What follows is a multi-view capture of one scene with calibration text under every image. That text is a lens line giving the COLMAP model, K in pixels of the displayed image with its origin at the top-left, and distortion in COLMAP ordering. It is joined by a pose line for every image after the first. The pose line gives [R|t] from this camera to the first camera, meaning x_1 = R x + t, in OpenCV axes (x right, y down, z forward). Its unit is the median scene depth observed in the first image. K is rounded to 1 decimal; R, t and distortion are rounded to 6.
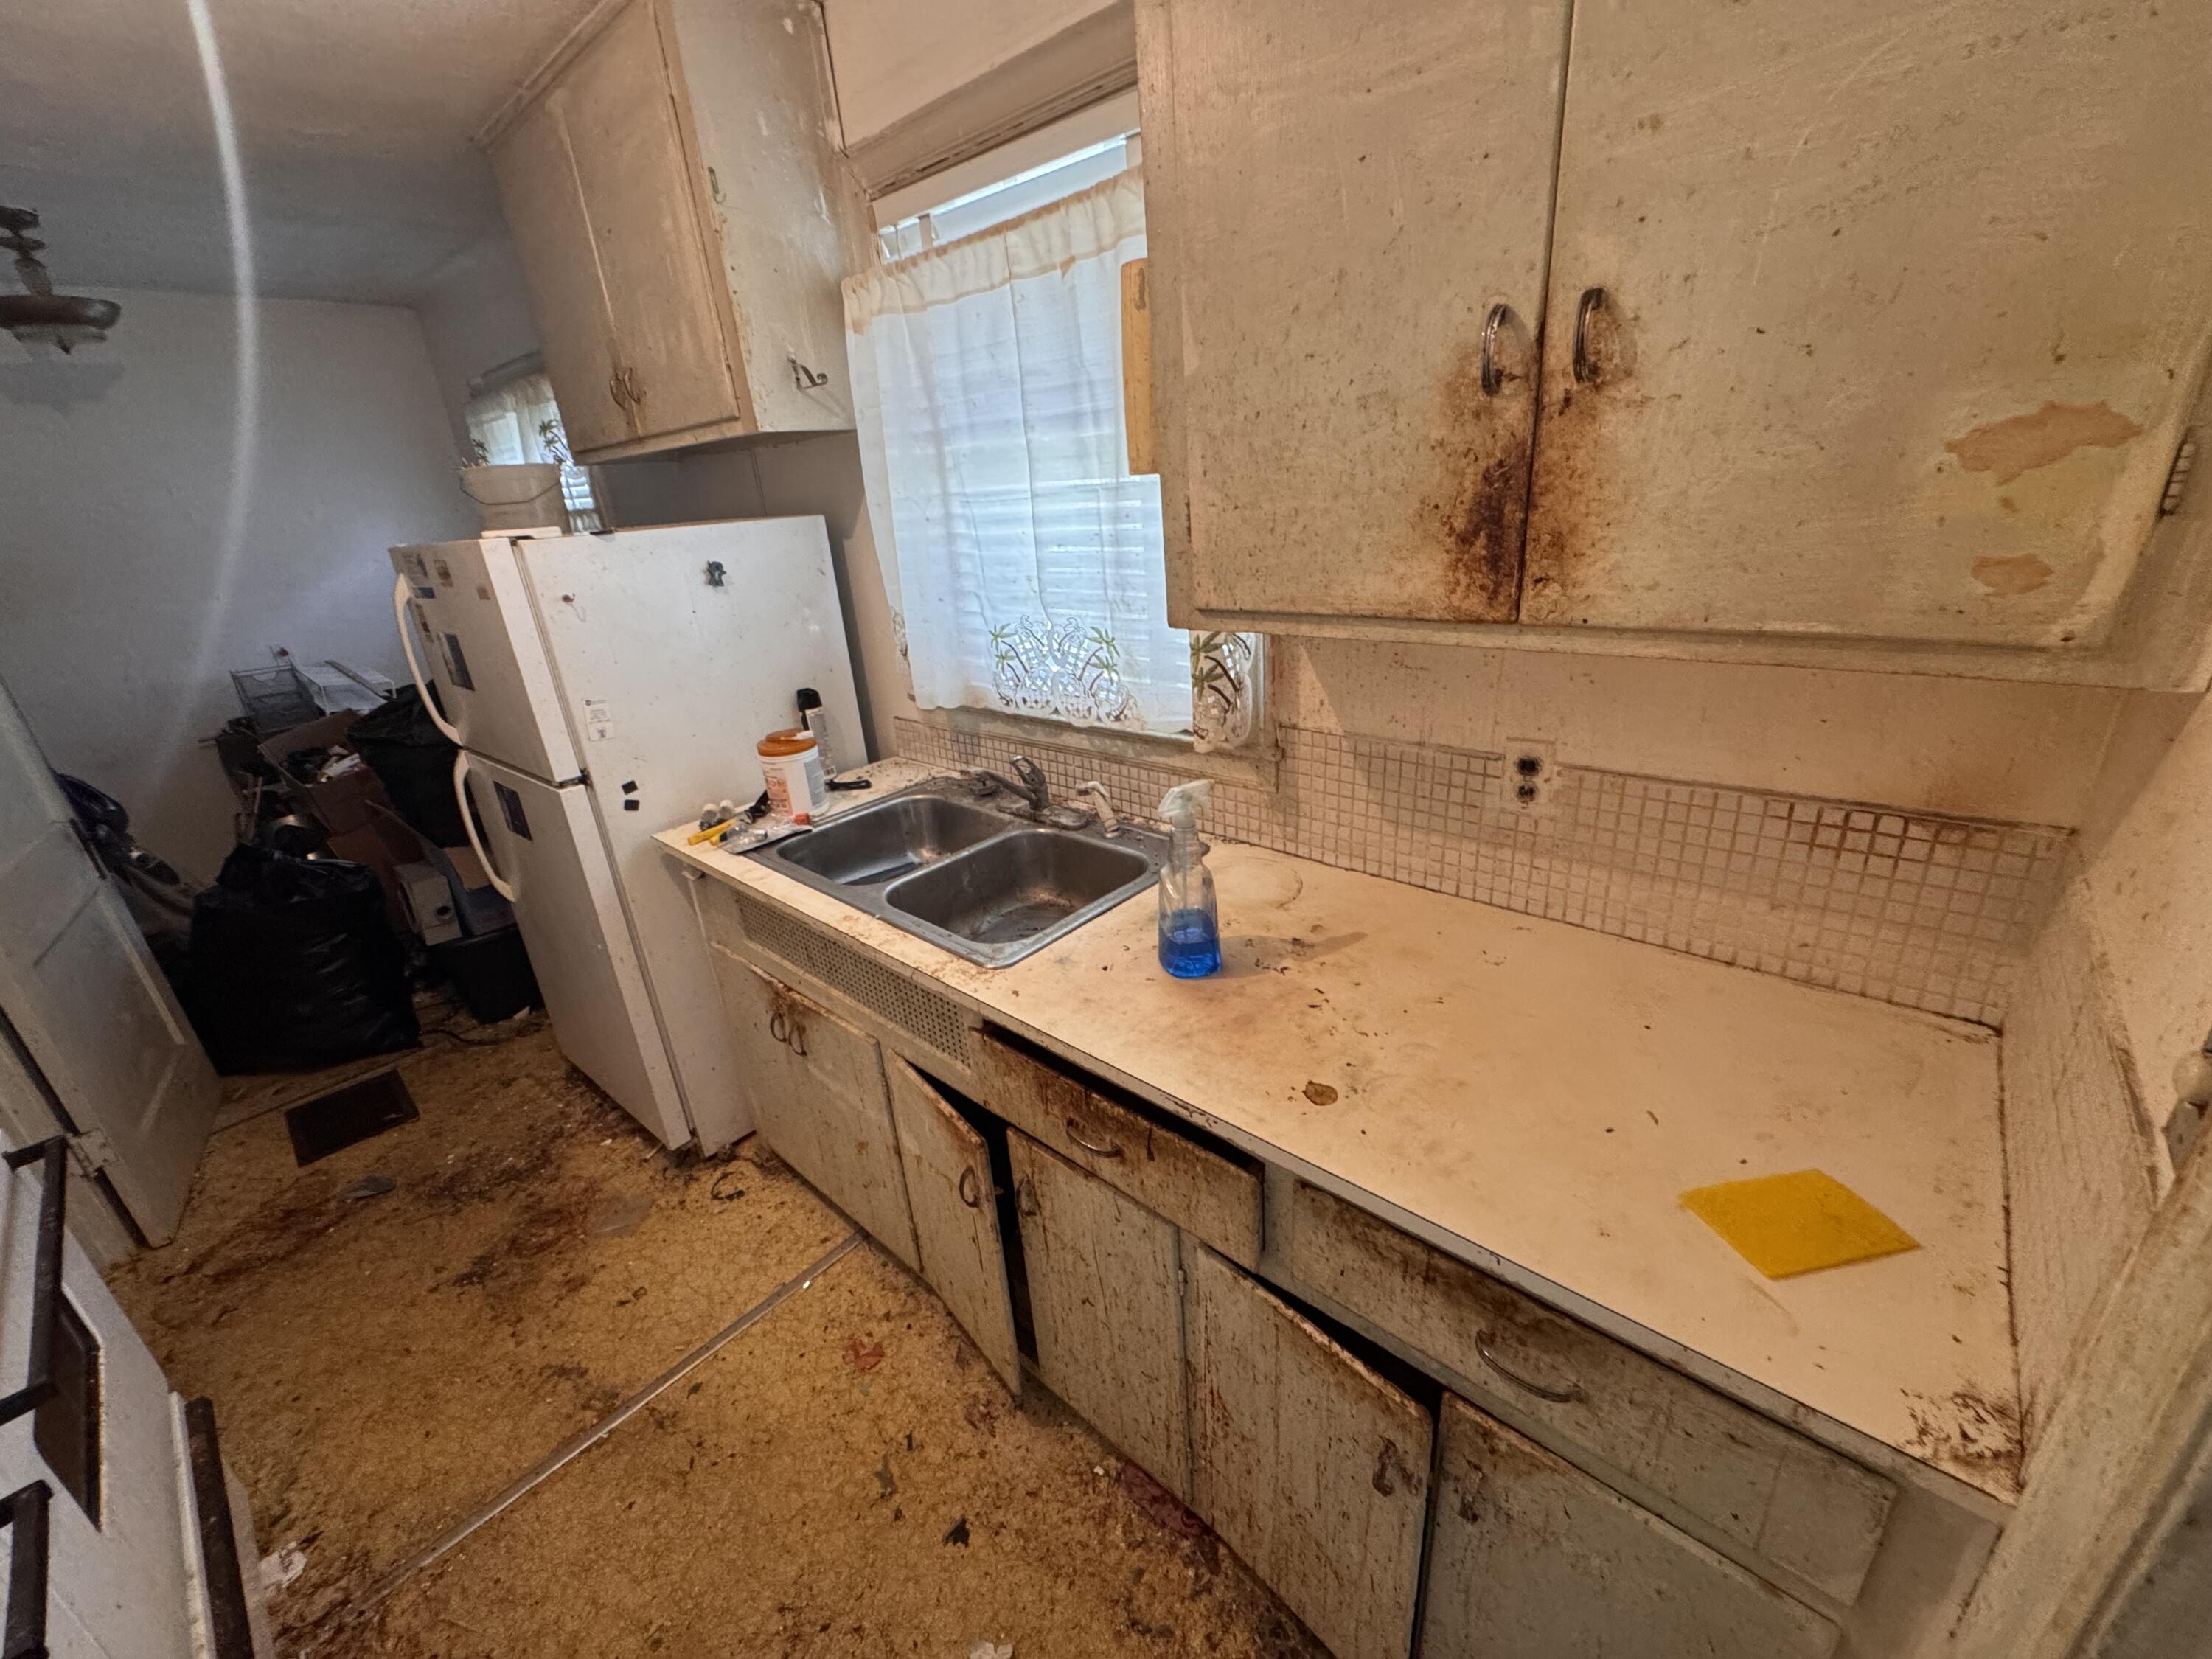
lens RADIAL K [[891.2, 0, 1106.3], [0, 891.2, 832.1], [0, 0, 1]] dist [0.001169, -0.000269]
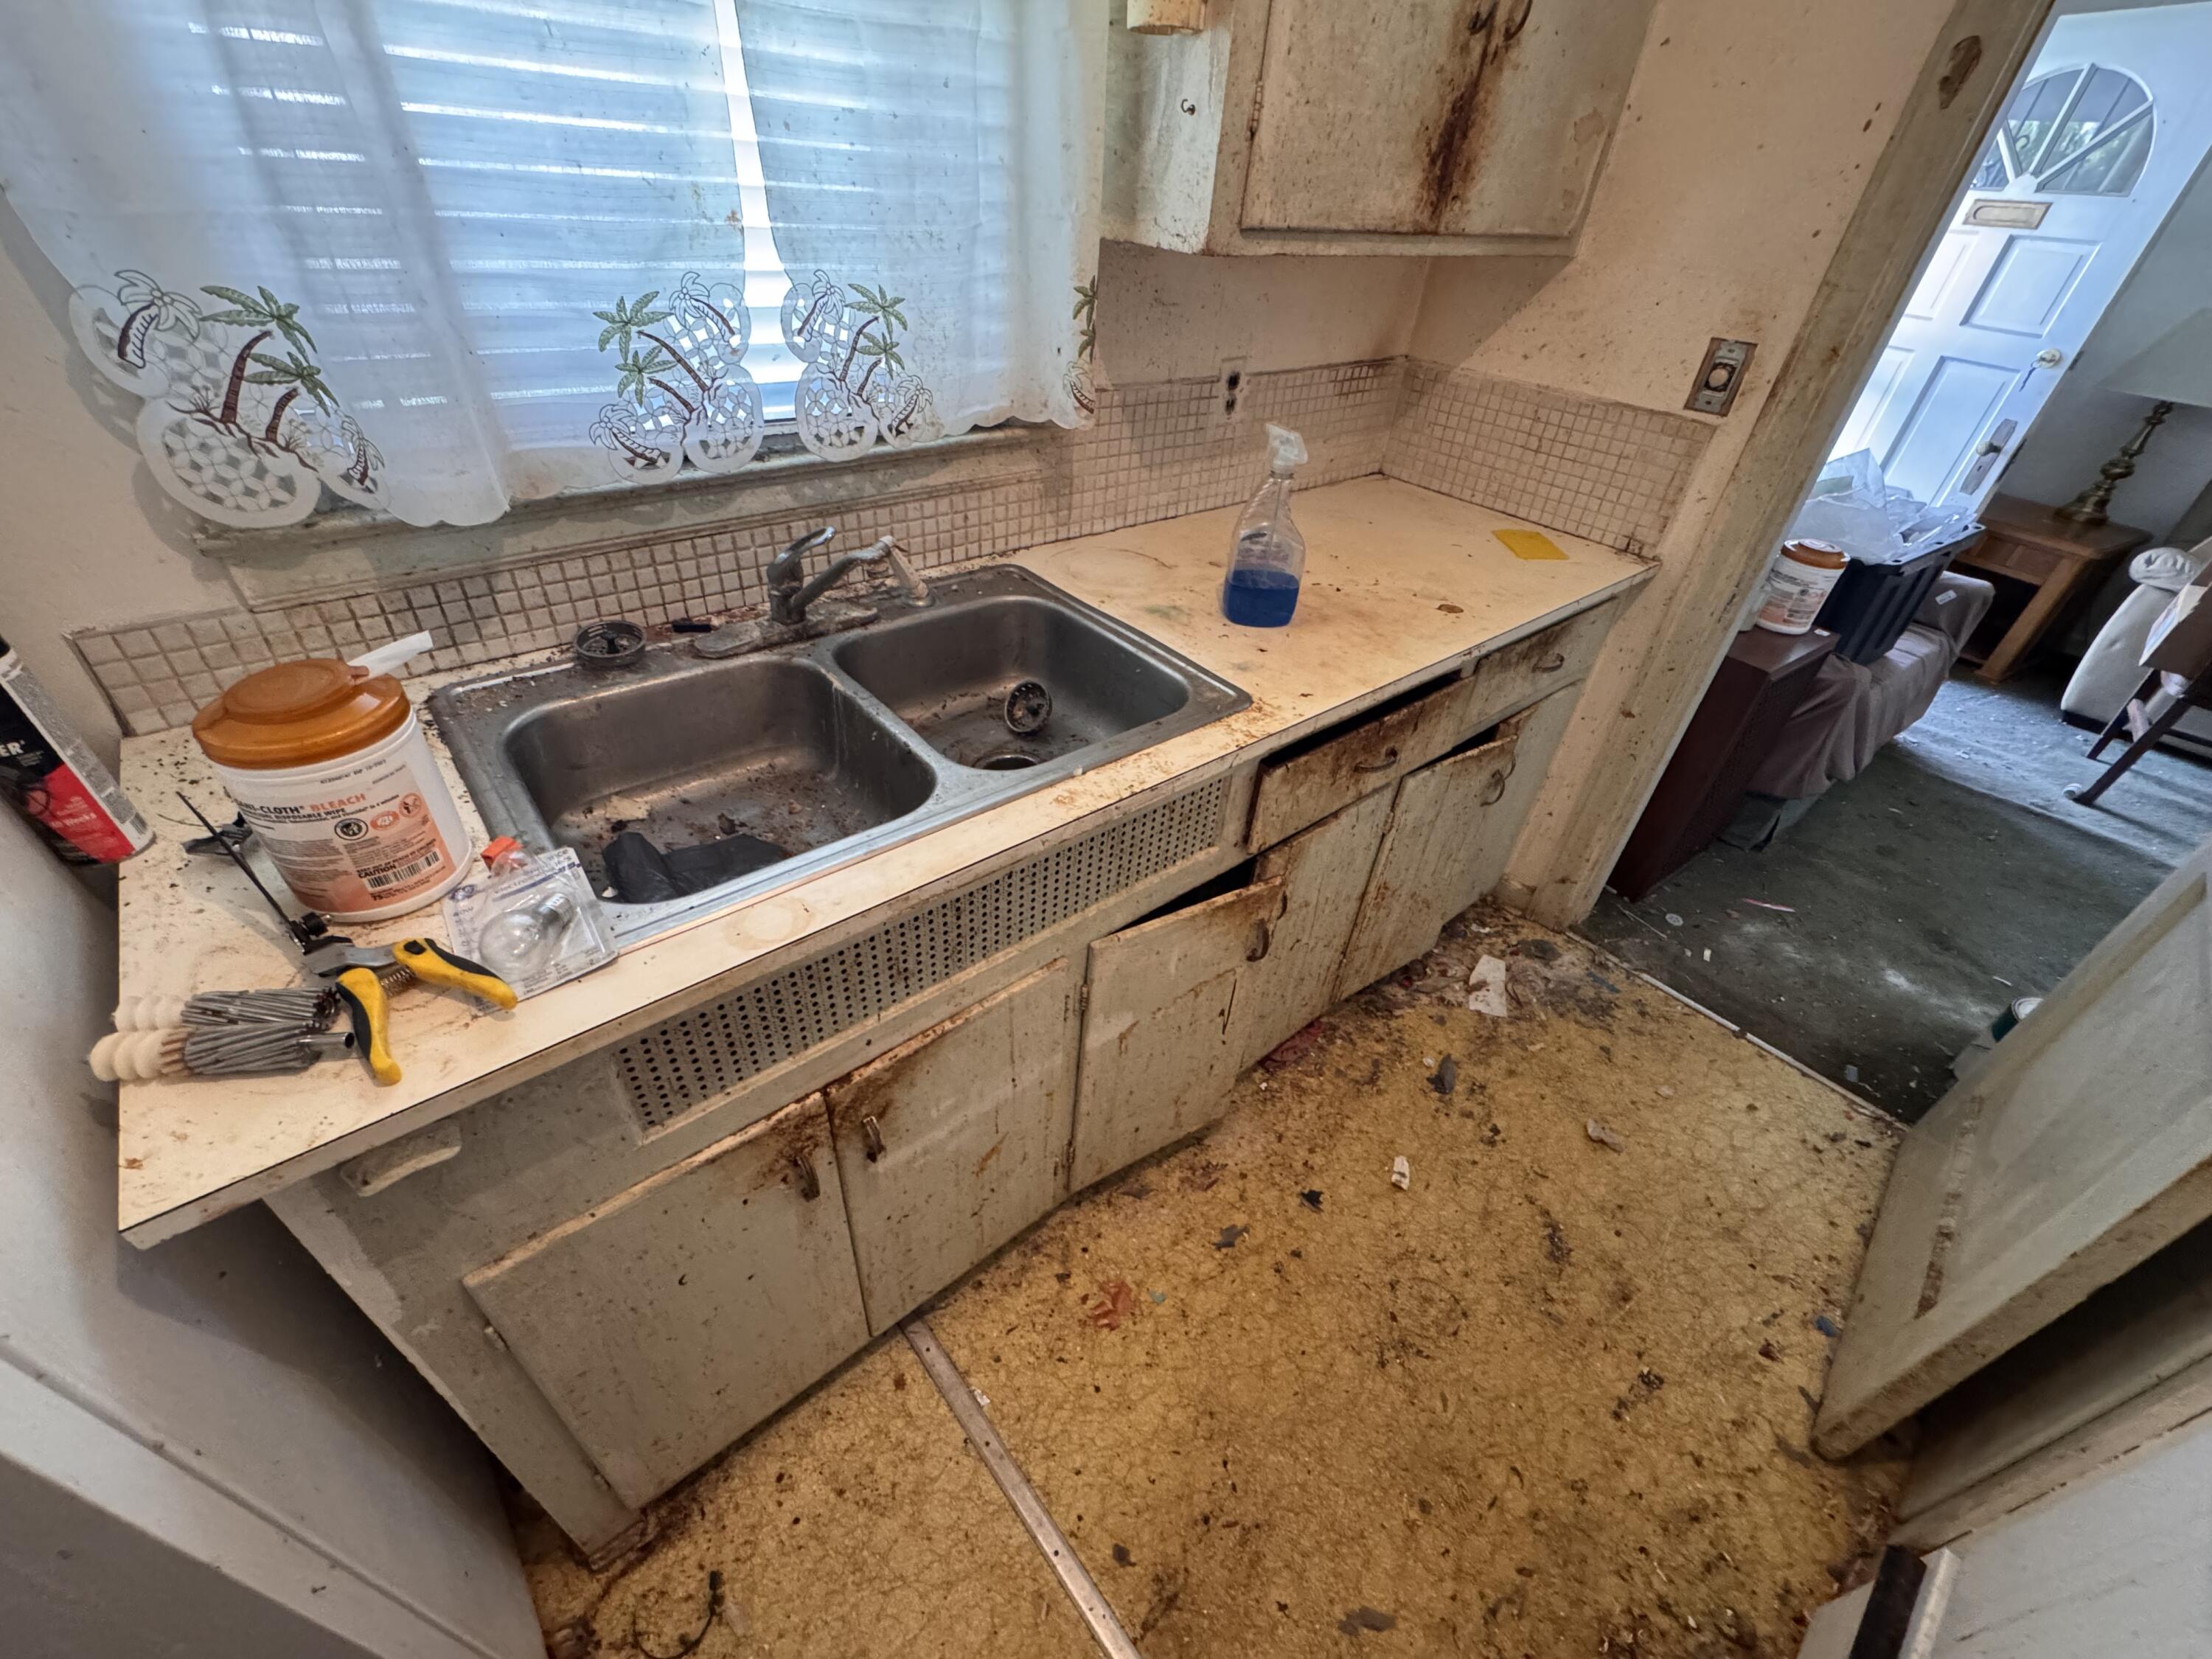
lens RADIAL K [[891.2, 0, 1108.3], [0, 891.2, 827.6], [0, 0, 1]] dist [0.001169, -0.000269]
pose [[0.127896, -0.528695, 0.839121, -0.794800], [0.294691, 0.828116, 0.476845, -0.170350], [-0.946995, 0.186295, 0.261714, 0.786235]]
